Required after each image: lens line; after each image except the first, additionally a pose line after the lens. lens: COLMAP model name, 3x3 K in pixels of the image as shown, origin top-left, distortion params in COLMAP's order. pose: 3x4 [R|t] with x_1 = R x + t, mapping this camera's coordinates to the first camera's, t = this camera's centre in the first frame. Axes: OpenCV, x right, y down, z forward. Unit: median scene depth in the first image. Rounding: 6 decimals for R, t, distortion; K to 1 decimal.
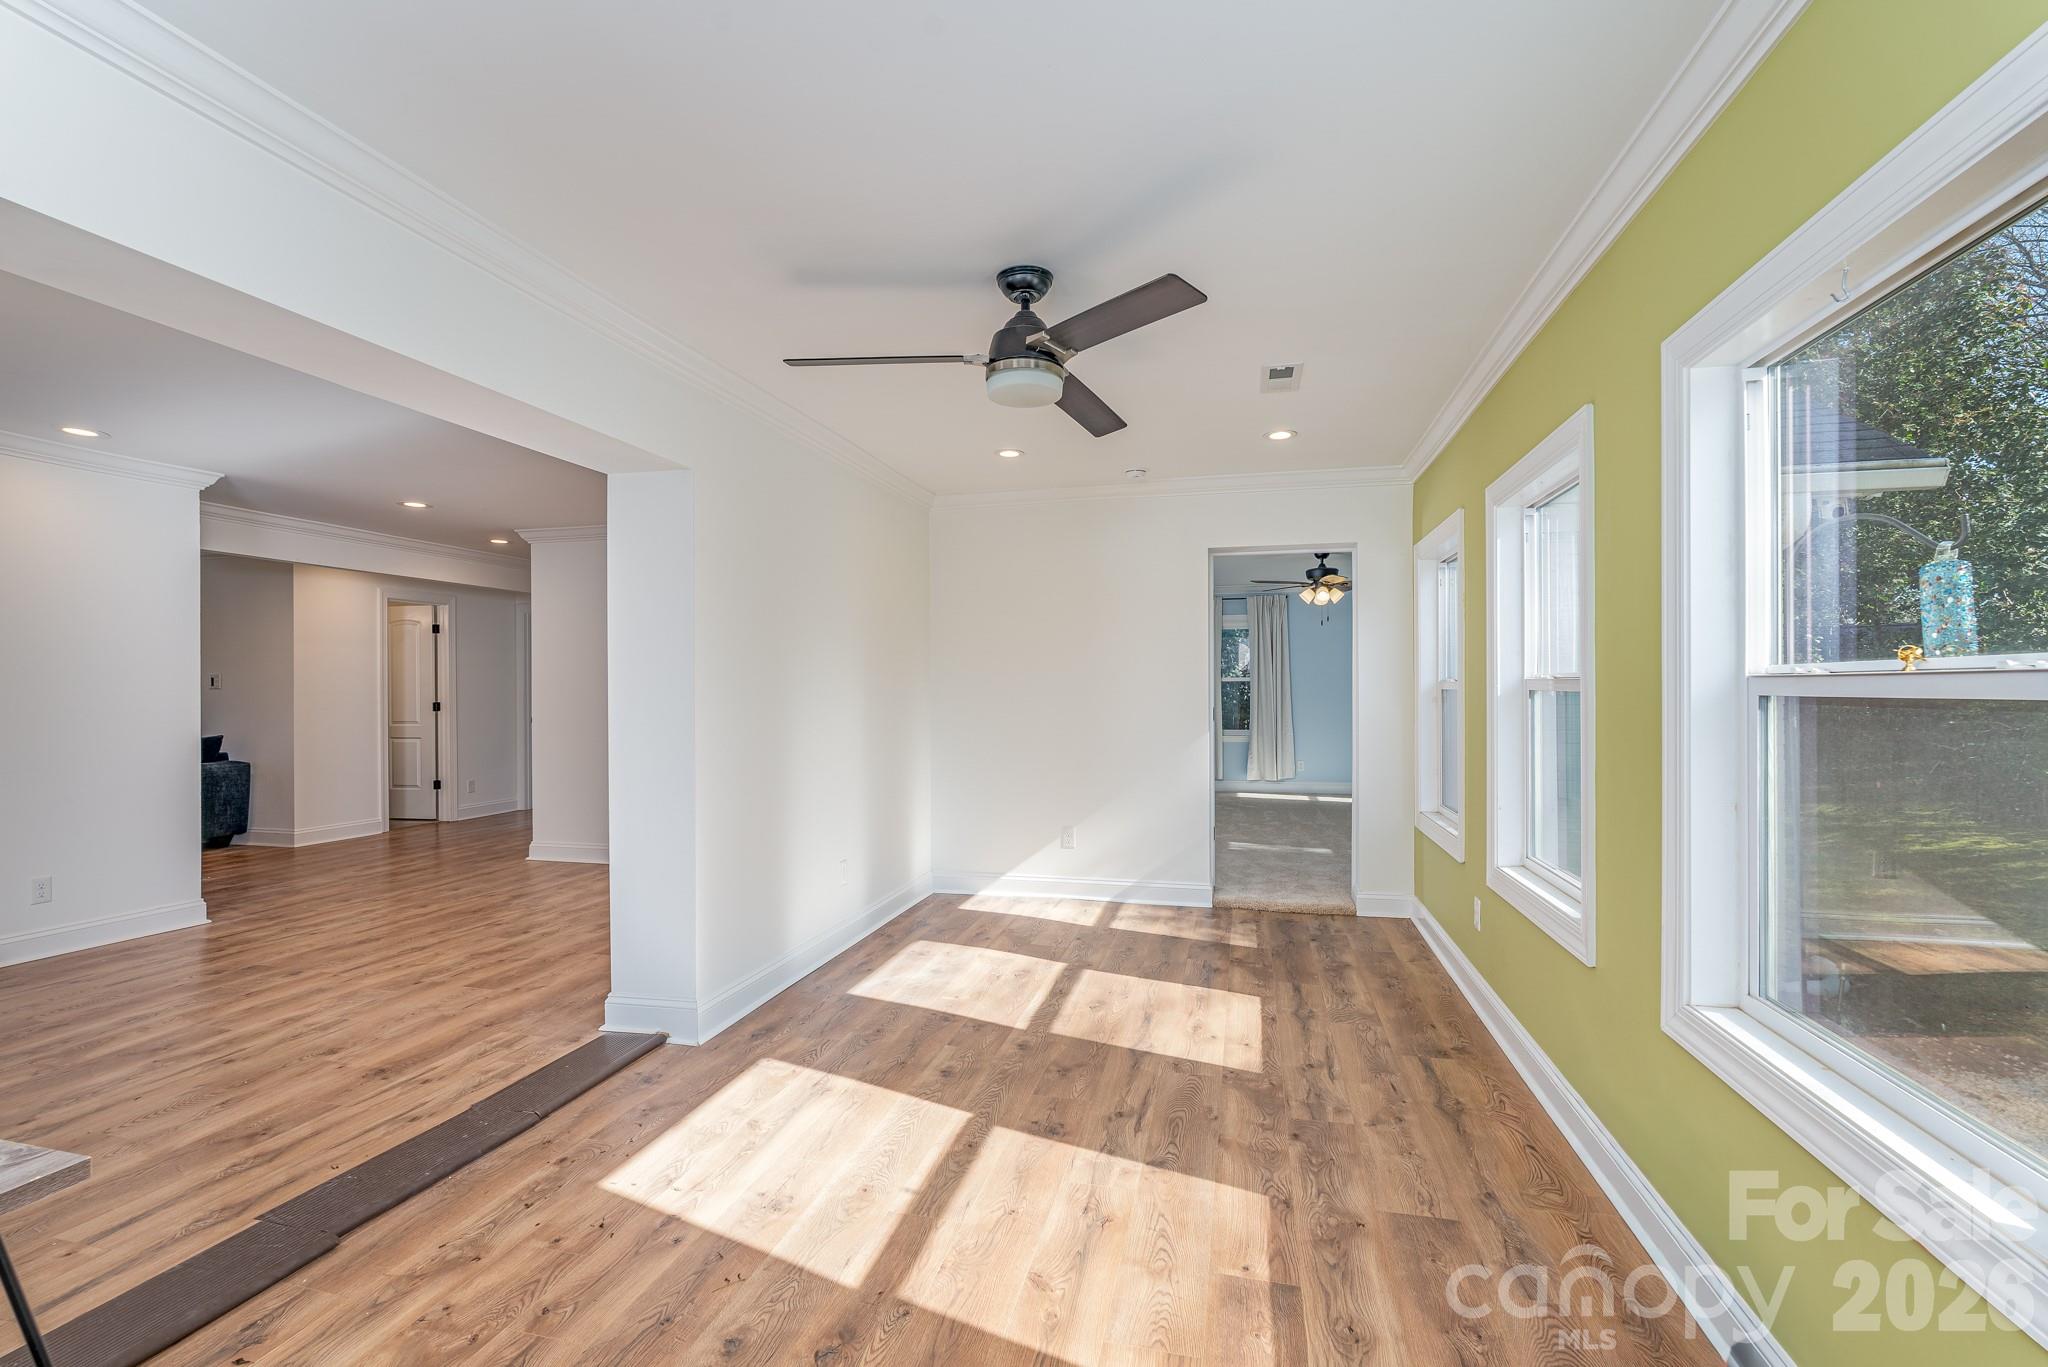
lens RADIAL K [[909.5, 0, 1016.0], [0, 909.5, 687.4], [0, 0, 1]] dist [-0.005090, -0.000497]
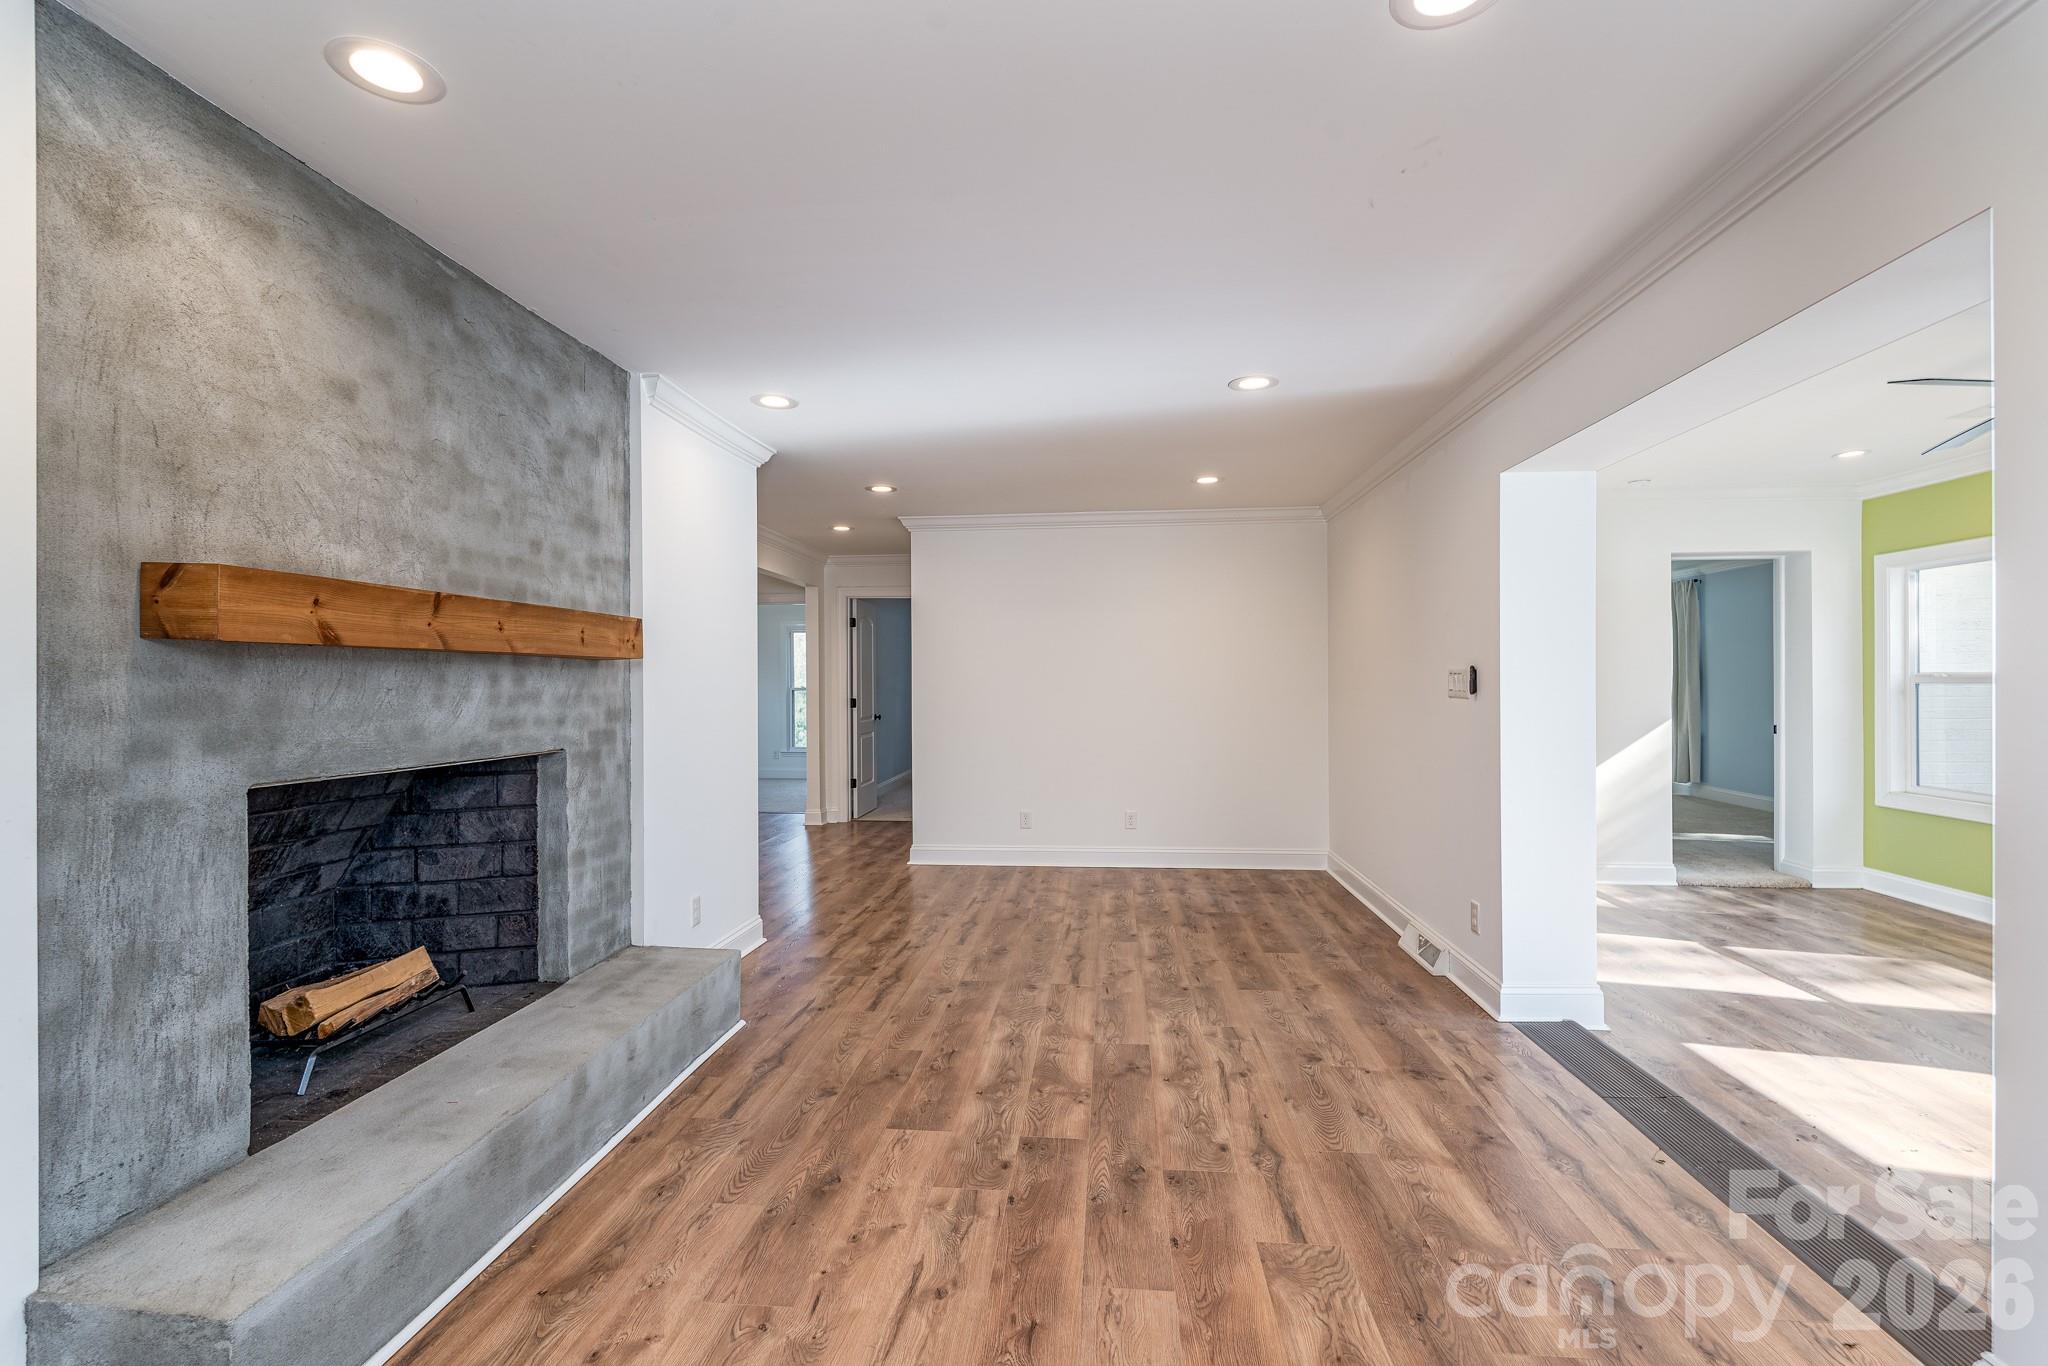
lens RADIAL K [[925.9, 0, 1012.3], [0, 925.9, 658.8], [0, 0, 1]] dist [-0.002744, -0.000067]
pose [[0.988898, 0.000878, 0.148591, -1.354979], [0.002427, 0.999754, -0.022057, -0.003933], [-0.148574, 0.022172, 0.988653, 0.067225]]
